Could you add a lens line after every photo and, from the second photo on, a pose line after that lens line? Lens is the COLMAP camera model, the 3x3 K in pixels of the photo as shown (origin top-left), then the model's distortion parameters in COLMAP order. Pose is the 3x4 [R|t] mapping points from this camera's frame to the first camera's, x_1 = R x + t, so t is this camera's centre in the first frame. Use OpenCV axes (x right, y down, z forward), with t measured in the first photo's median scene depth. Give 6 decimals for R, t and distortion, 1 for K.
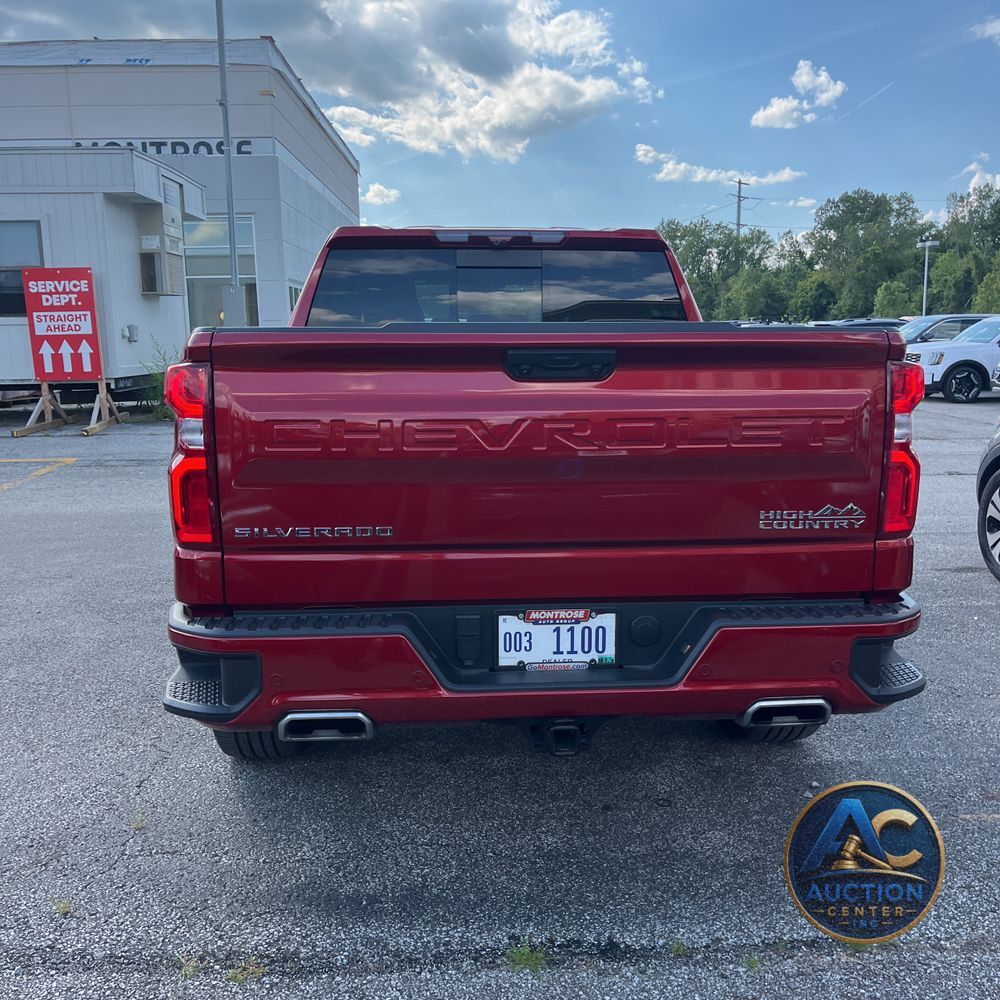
lens RADIAL K [[1059.5, 0, 585.5], [0, 1059.5, 497.8], [0, 0, 1]] dist [0.053835, -0.051344]
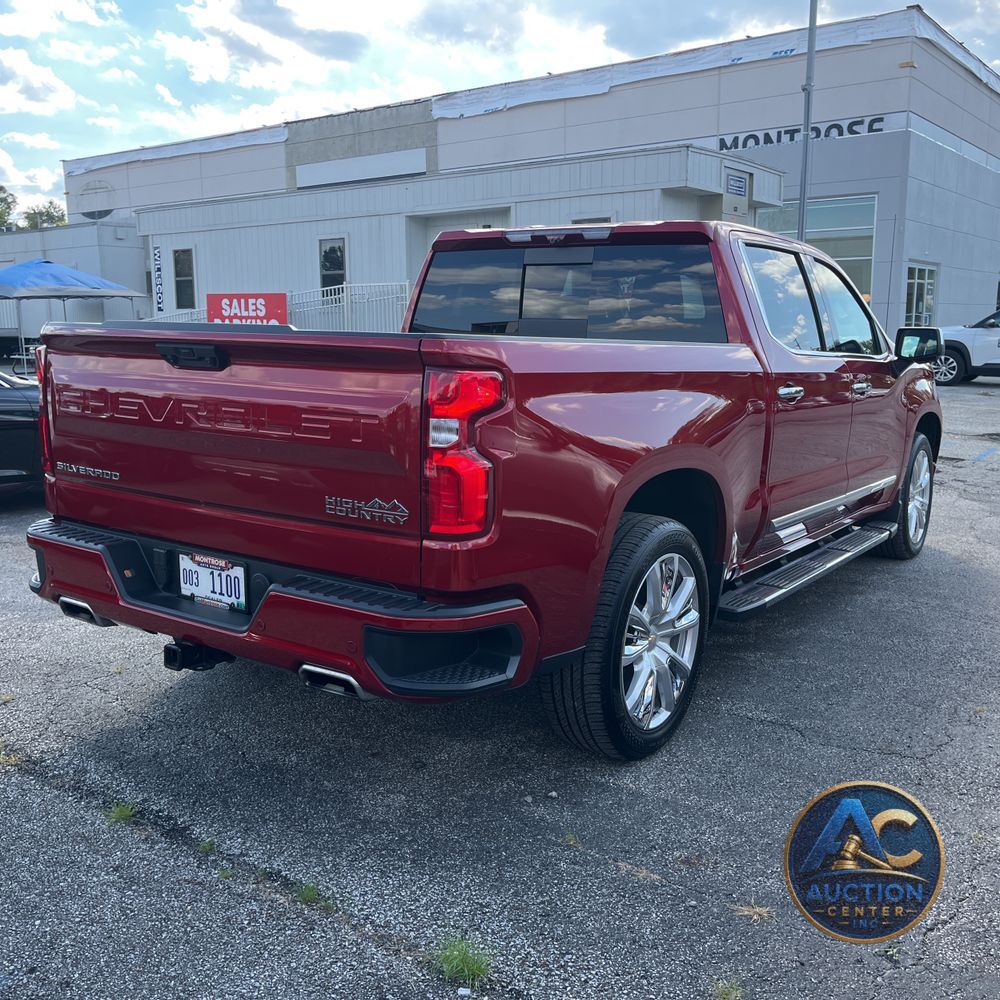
lens RADIAL K [[1087.5, 0, 500.0], [0, 1087.5, 500.0], [0, 0, 1]] dist [0.064916, -0.136225]
pose [[0.758058, 0.119161, -0.641208, 1.019820], [-0.109153, 0.992480, 0.055396, -0.065613], [0.642988, 0.027997, 0.765365, 0.243333]]
